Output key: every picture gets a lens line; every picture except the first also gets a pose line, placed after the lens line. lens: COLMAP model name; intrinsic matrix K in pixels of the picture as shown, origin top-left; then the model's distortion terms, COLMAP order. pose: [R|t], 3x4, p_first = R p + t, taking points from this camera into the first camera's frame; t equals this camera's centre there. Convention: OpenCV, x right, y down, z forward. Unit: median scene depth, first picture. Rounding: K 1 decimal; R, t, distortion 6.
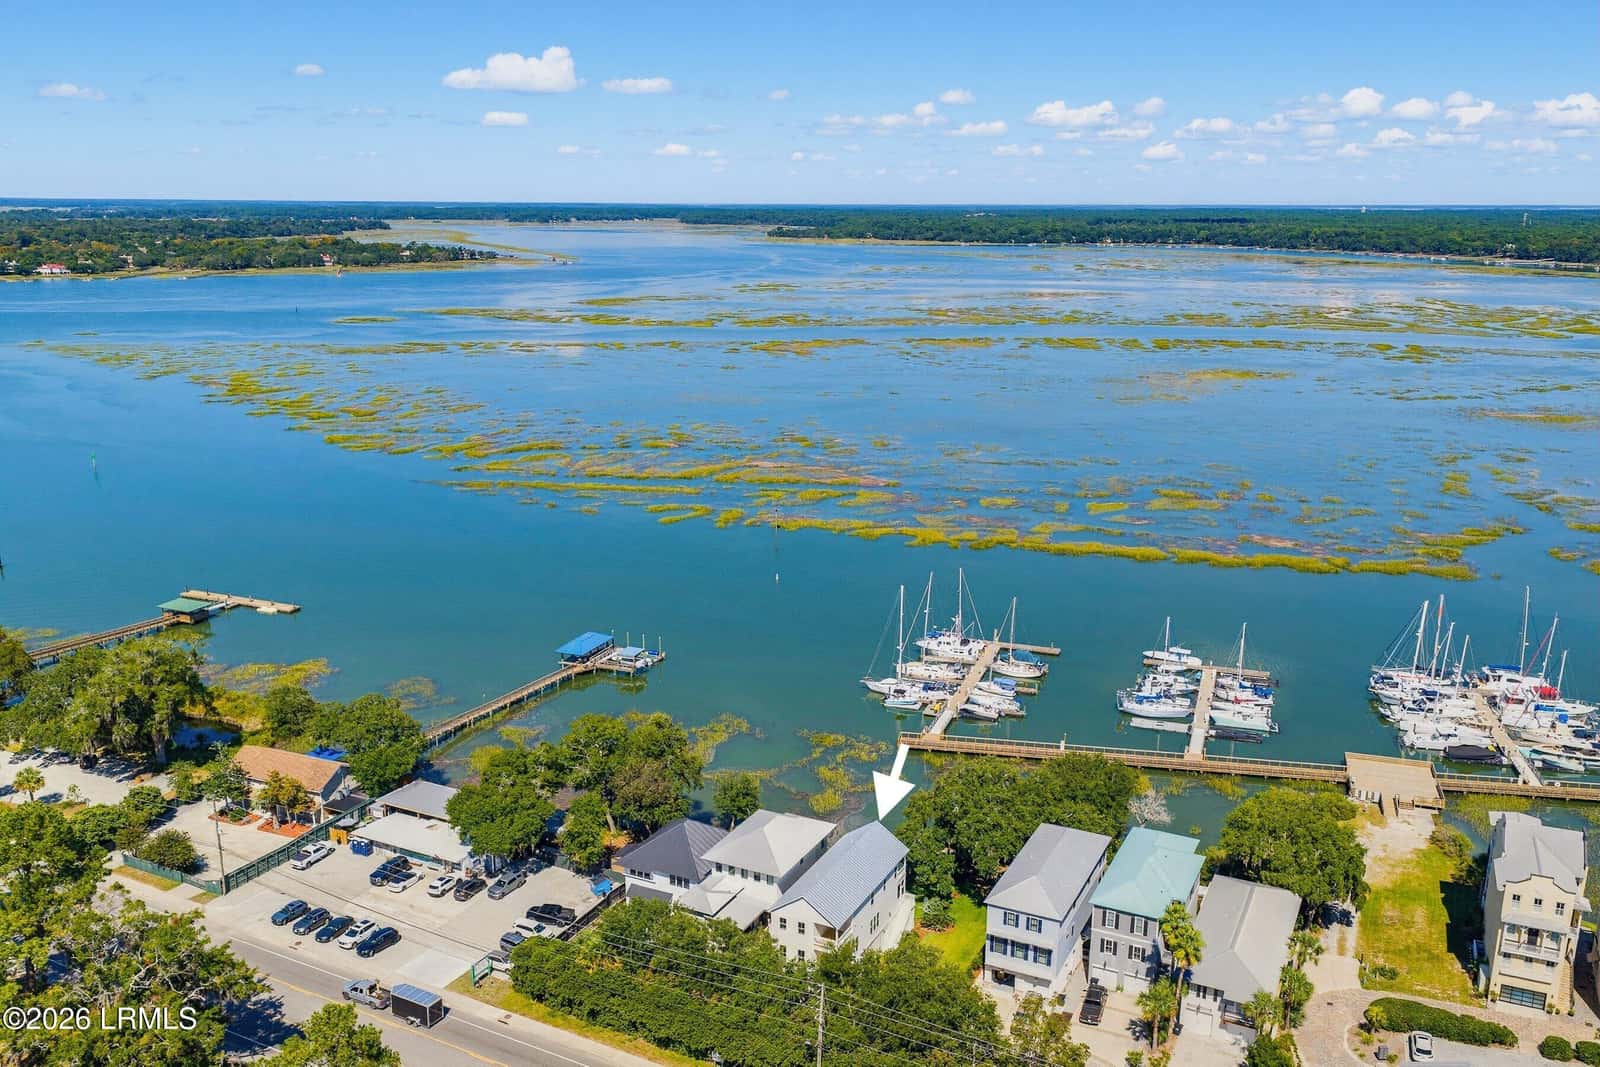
lens RADIAL K [[1413.3, 0, 823.6], [0, 1413.3, 554.4], [0, 0, 1]] dist [0.052066, -0.050062]
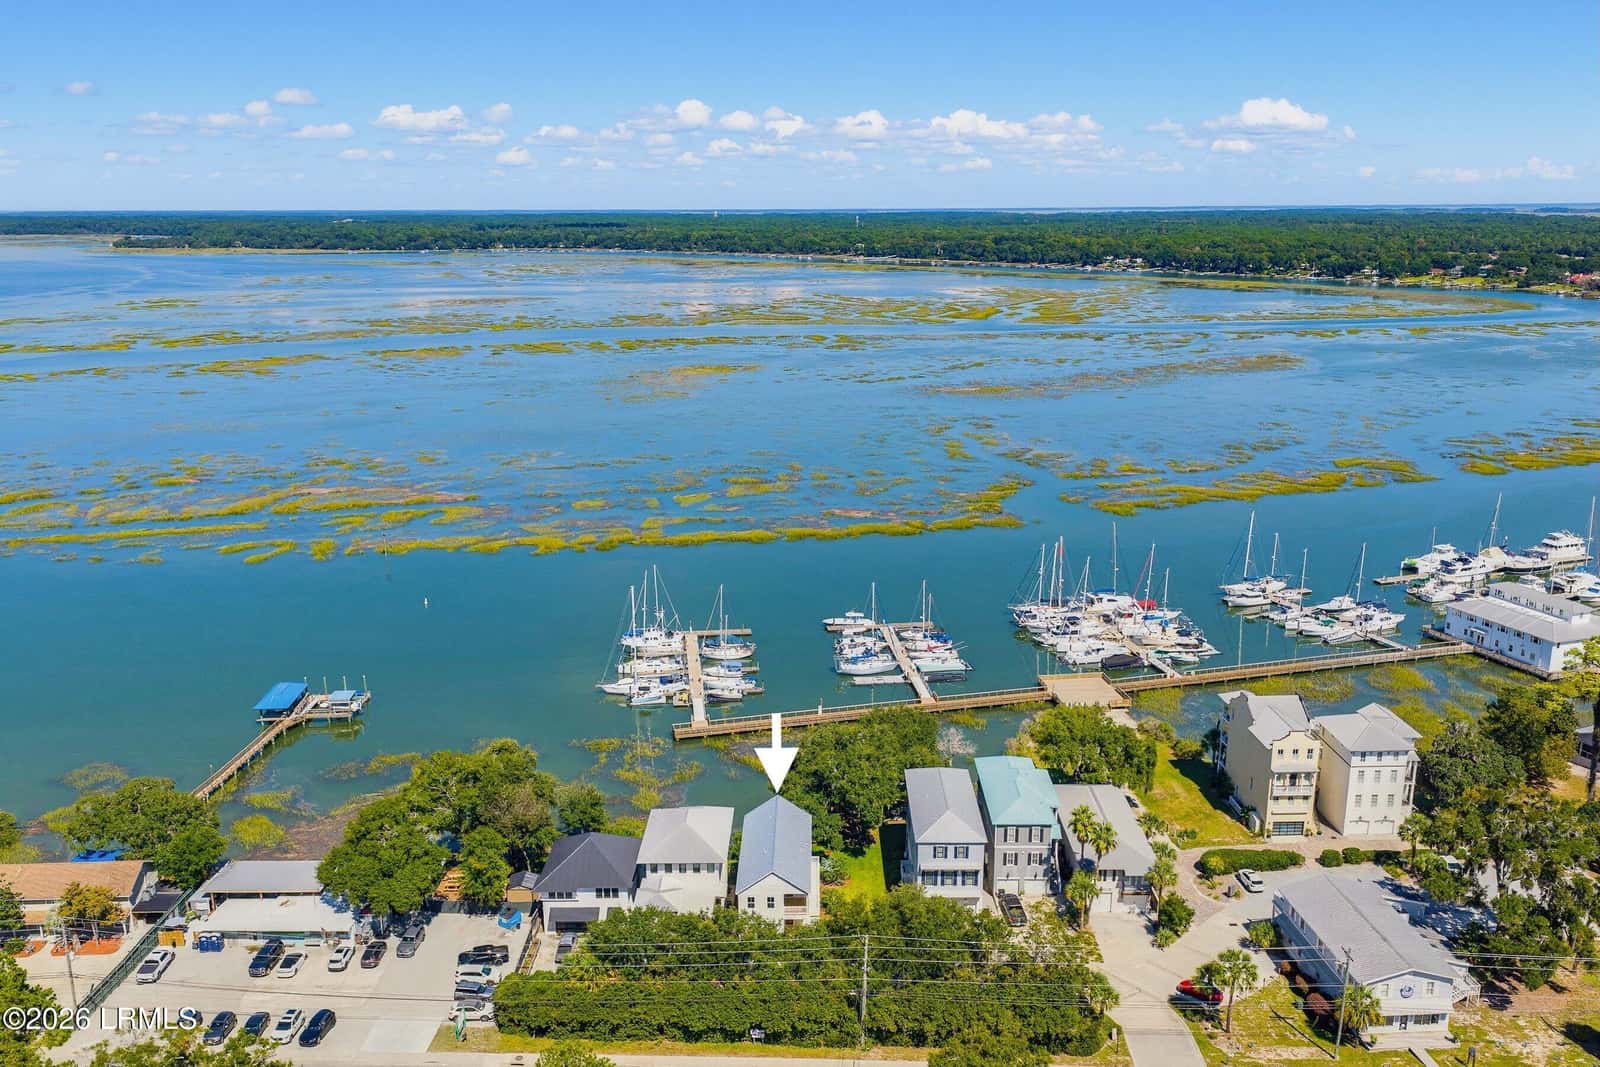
lens RADIAL K [[1413.3, 0, 823.6], [0, 1413.3, 554.4], [0, 0, 1]] dist [0.052066, -0.050062]
pose [[0.892884, -0.116796, 0.434876, -0.244941], [0.118083, 0.992710, 0.024168, -0.008348], [-0.434529, 0.029773, 0.900166, 0.016247]]
